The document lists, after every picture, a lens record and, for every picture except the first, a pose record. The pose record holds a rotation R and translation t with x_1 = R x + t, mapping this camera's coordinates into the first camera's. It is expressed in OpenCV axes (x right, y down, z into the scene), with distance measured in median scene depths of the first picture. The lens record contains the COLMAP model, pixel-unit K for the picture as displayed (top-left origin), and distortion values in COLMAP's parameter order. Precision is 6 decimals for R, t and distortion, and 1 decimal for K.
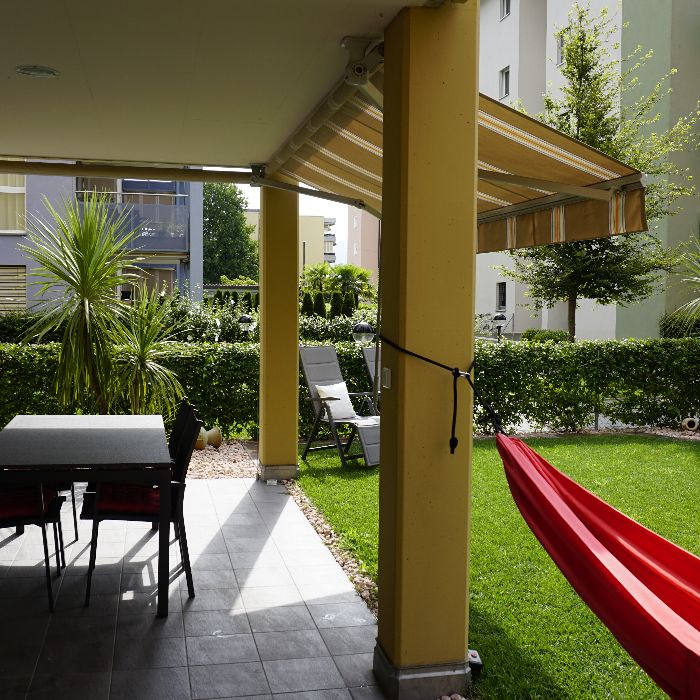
lens RADIAL K [[874.1, 0, 350.0], [0, 874.1, 350.0], [0, 0, 1]] dist [-0.000053, 0.027794]
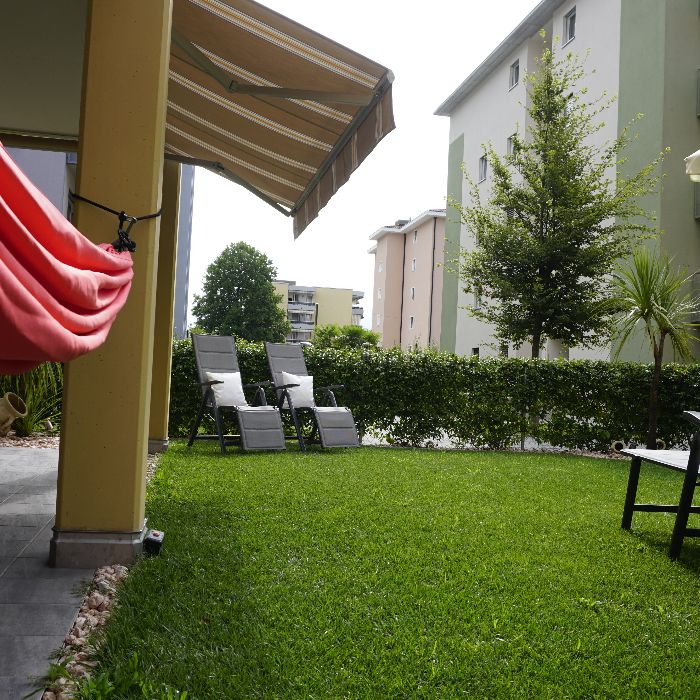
lens RADIAL K [[874.1, 0, 350.0], [0, 874.1, 350.0], [0, 0, 1]] dist [-0.000053, 0.027794]
pose [[0.998036, 0.038563, -0.049371, 0.133919], [-0.043085, 0.994634, -0.094062, 0.079661], [0.045479, 0.096004, 0.994341, 0.017749]]
